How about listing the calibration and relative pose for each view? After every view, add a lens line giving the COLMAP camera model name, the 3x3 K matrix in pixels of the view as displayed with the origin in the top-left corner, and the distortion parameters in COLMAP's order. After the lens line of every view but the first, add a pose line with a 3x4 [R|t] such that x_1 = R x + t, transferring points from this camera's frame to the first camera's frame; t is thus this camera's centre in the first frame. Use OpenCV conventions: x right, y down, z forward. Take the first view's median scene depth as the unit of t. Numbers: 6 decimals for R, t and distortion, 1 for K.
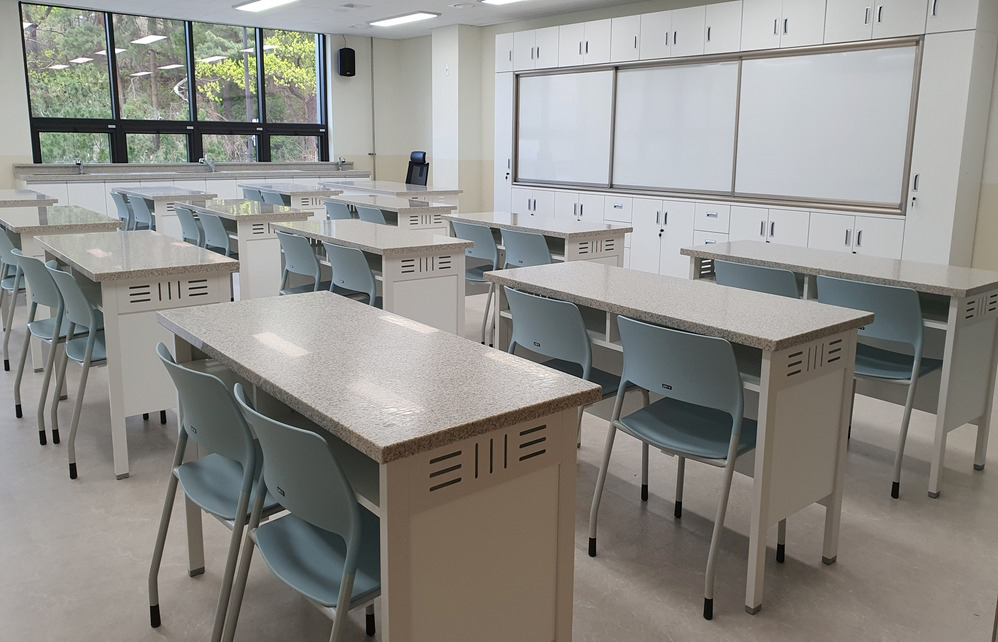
lens RADIAL K [[774.5, 0, 499.0], [0, 774.5, 321.0], [0, 0, 1]] dist [0.067518, -0.005158]
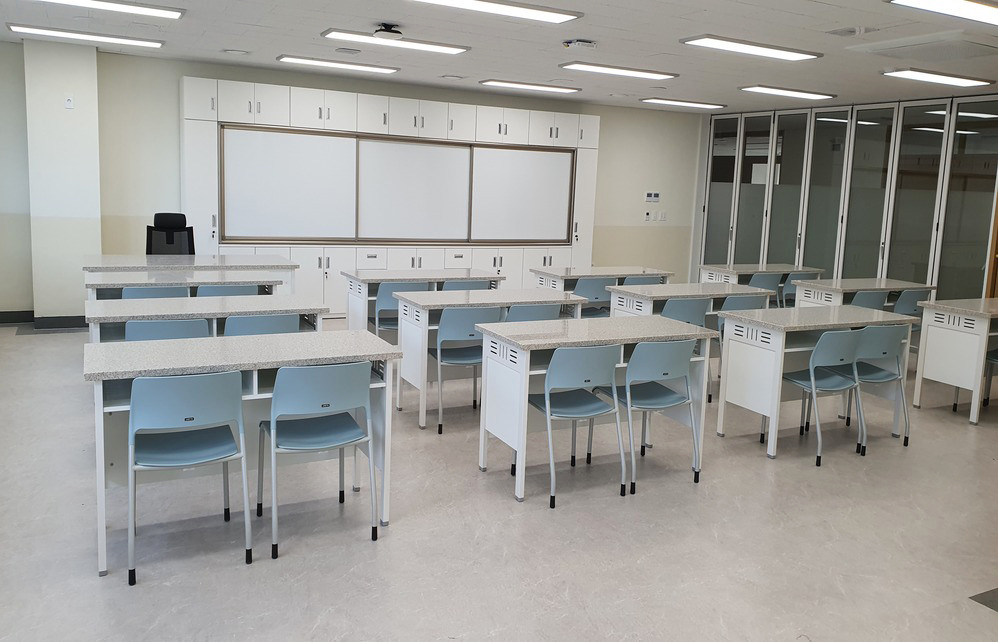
lens RADIAL K [[774.5, 0, 499.0], [0, 774.5, 321.0], [0, 0, 1]] dist [0.067518, -0.005158]
pose [[0.205938, -0.179722, 0.961920, -0.723997], [0.183453, 0.972652, 0.142452, -0.143313], [-0.961215, 0.147131, 0.233276, 0.444896]]
